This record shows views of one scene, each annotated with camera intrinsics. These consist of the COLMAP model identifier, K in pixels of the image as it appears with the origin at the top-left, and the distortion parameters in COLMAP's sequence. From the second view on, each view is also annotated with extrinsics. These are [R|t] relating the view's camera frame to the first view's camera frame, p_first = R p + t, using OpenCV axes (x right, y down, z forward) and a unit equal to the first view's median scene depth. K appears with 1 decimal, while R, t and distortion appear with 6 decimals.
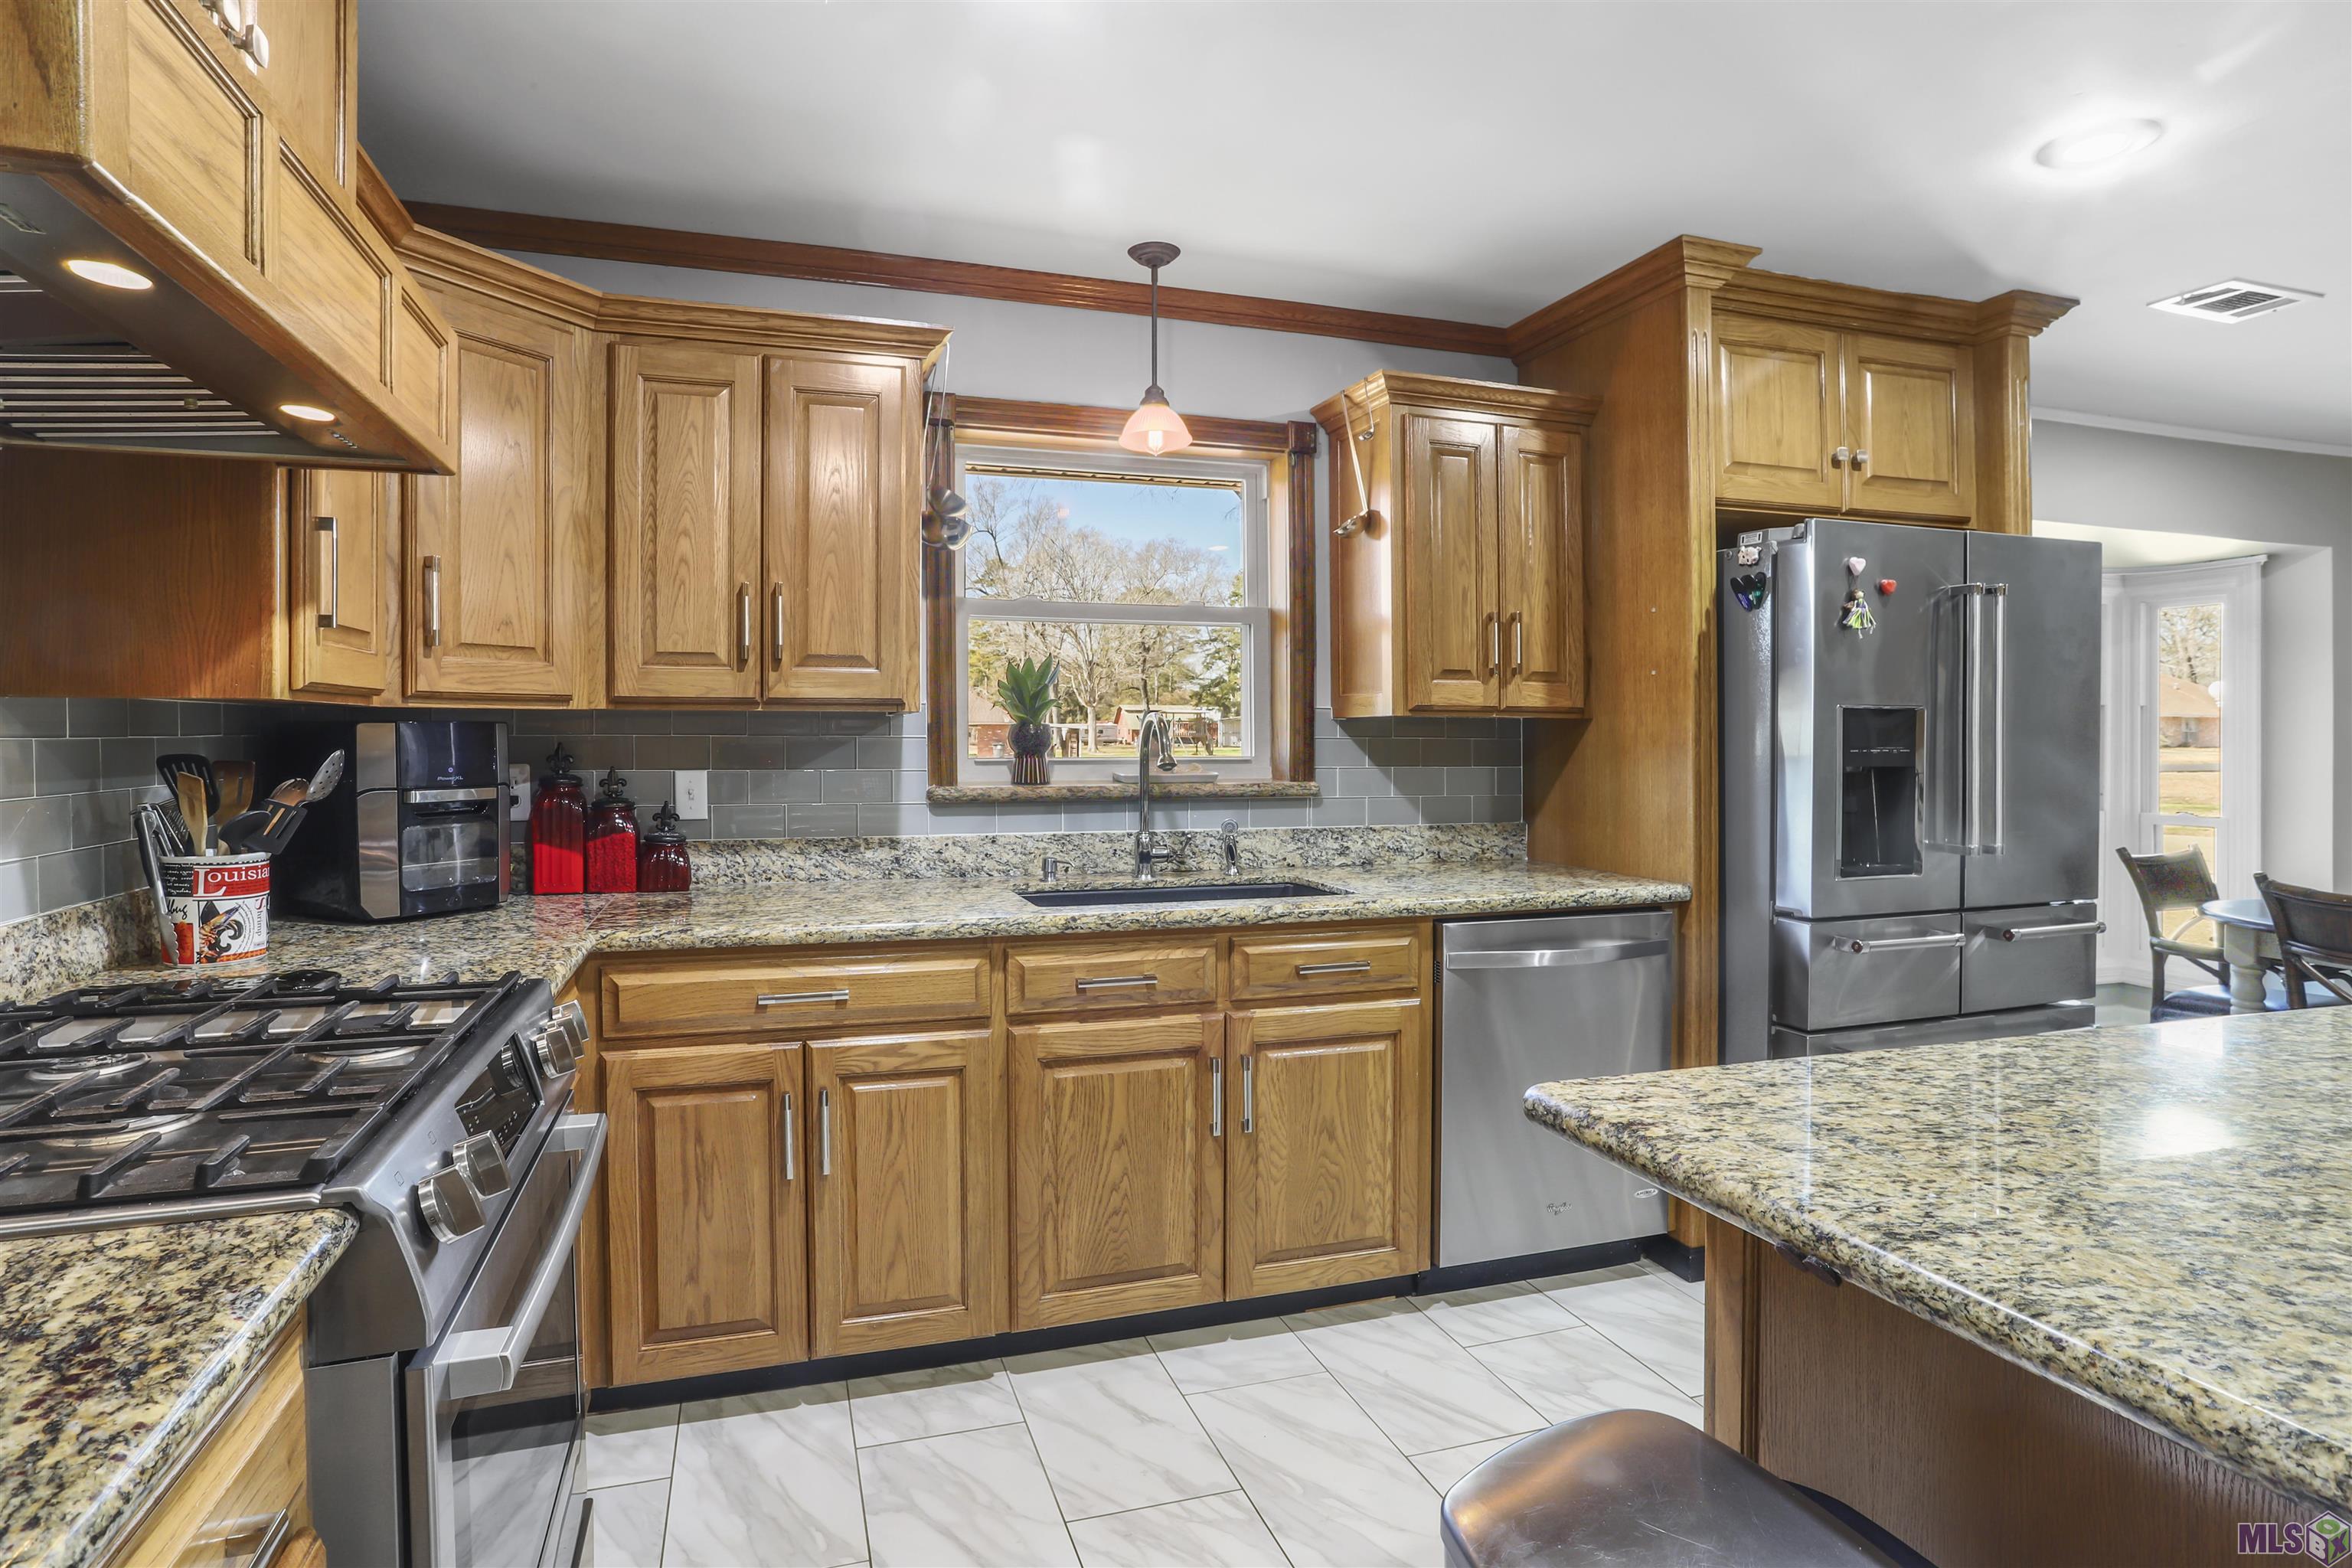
lens RADIAL K [[1227.3, 0, 1170.5], [0, 1227.3, 737.3], [0, 0, 1]] dist [-0.059534, 0.038907]
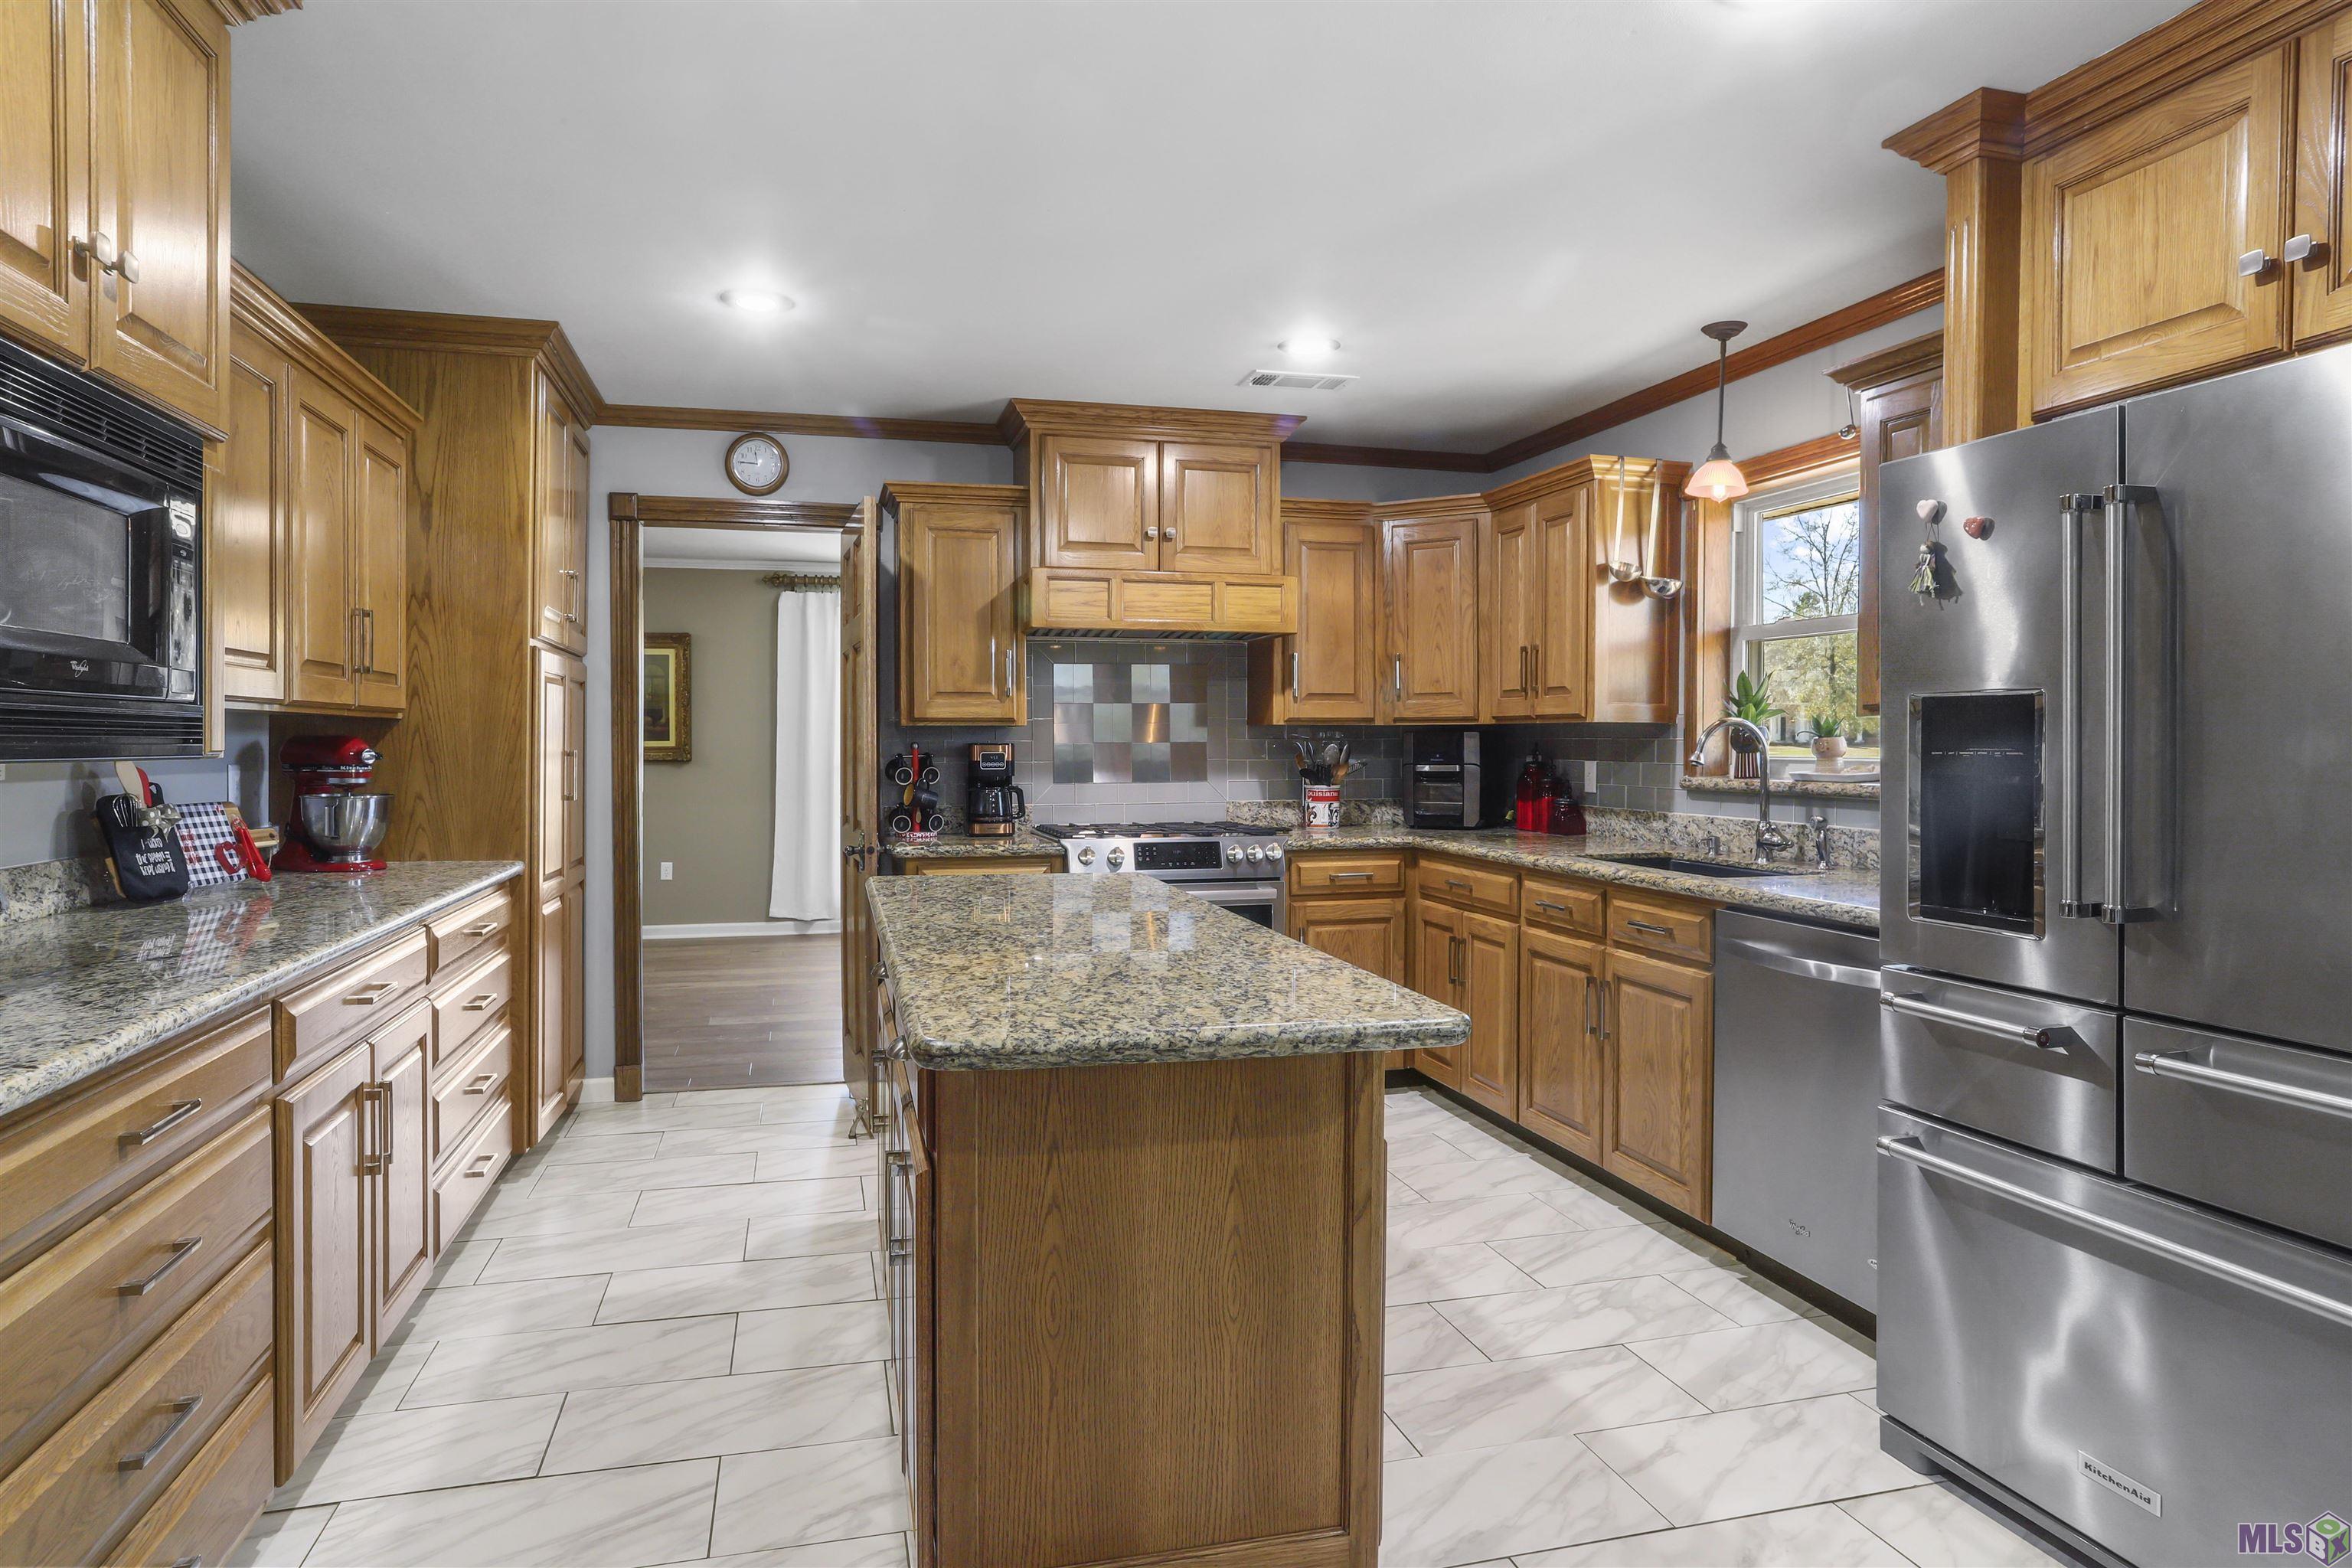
lens RADIAL K [[1358.3, 0, 1138.2], [0, 1358.3, 763.1], [0, 0, 1]] dist [-0.058852, 0.048098]
pose [[-0.061979, 0.013590, -0.997985, 1.369056], [-0.006158, 0.999883, 0.013998, 0.008867], [0.998058, 0.007013, -0.061888, 0.528494]]
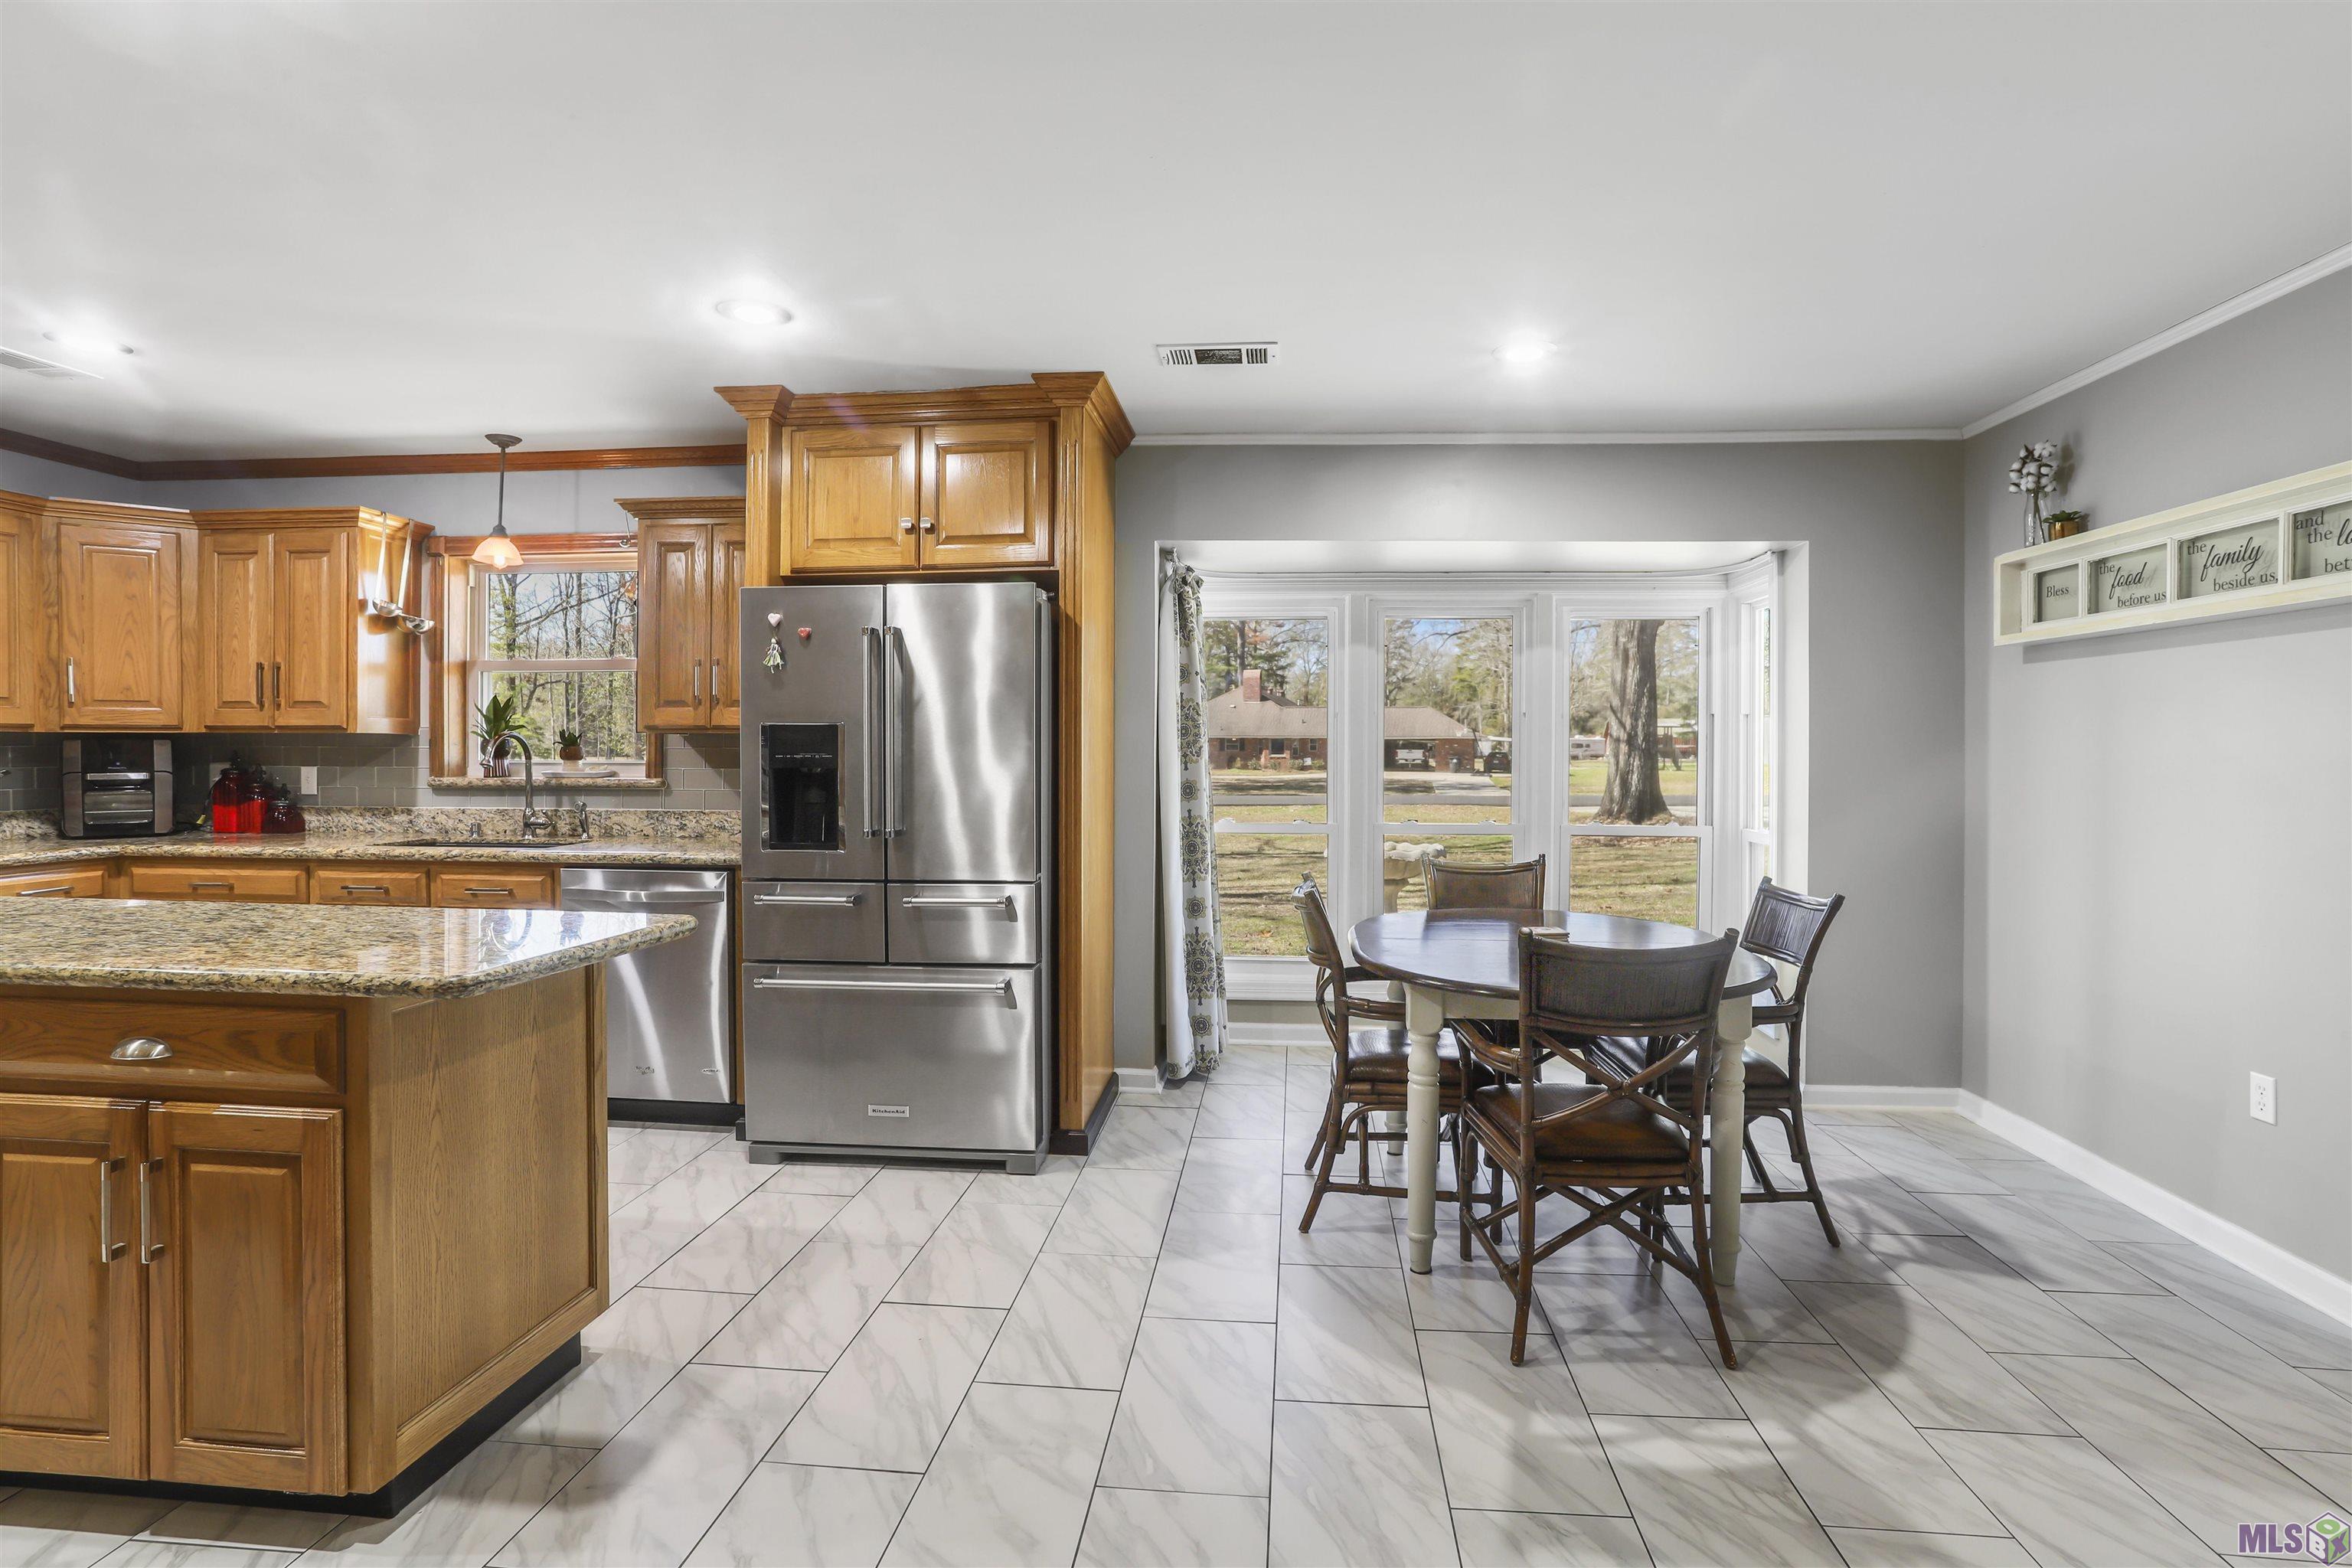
lens RADIAL K [[1171.0, 0, 1180.4], [0, 1171.0, 757.2], [0, 0, 1]] dist [-0.045003, 0.033166]
pose [[0.912742, 0.001285, -0.408534, 1.438623], [-0.001030, 0.999999, 0.000844, 0.010708], [0.408535, -0.000350, 0.912743, -0.007788]]
